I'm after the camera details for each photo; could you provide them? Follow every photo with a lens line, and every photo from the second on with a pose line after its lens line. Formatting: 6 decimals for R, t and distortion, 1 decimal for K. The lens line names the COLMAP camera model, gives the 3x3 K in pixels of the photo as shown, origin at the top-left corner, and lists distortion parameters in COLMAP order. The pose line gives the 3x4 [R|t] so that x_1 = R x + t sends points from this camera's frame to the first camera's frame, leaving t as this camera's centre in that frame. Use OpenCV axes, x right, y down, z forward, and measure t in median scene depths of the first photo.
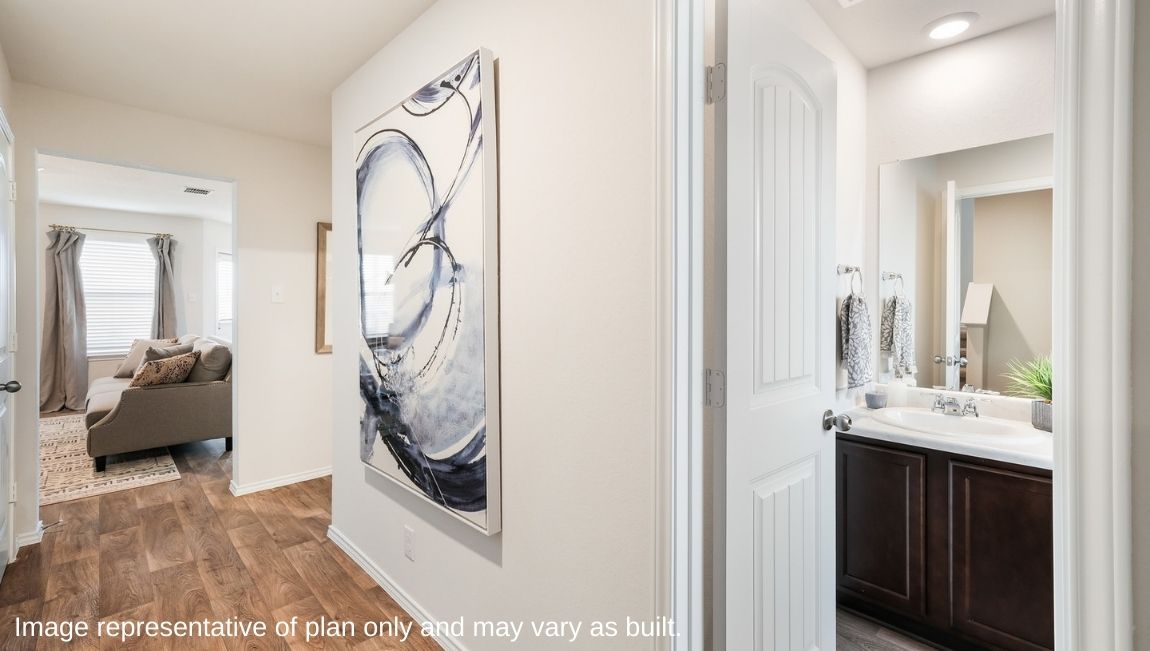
lens RADIAL K [[483.6, 0, 582.9], [0, 483.6, 319.7], [0, 0, 1]] dist [0.017526, 0.000250]
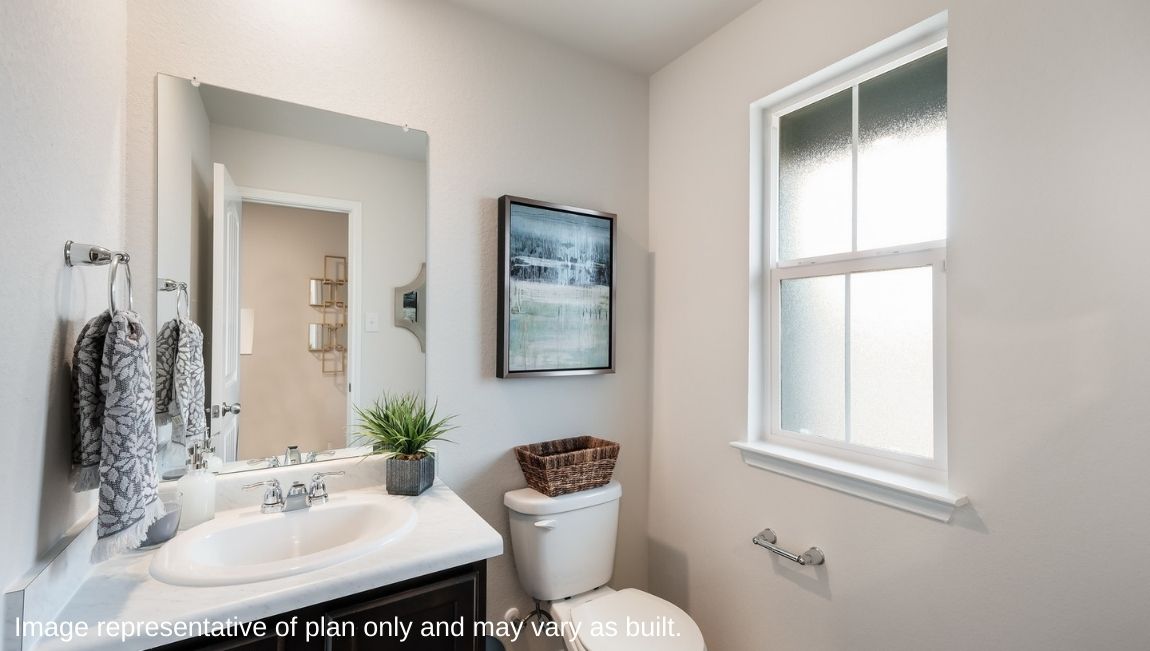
lens RADIAL K [[483.6, 0, 582.9], [0, 483.6, 319.7], [0, 0, 1]] dist [0.017526, 0.000250]
pose [[0.226860, 0.025603, 0.973591, 0.218346], [0.025013, 0.999171, -0.032104, -0.021312], [-0.973606, 0.031636, 0.226032, 0.484613]]
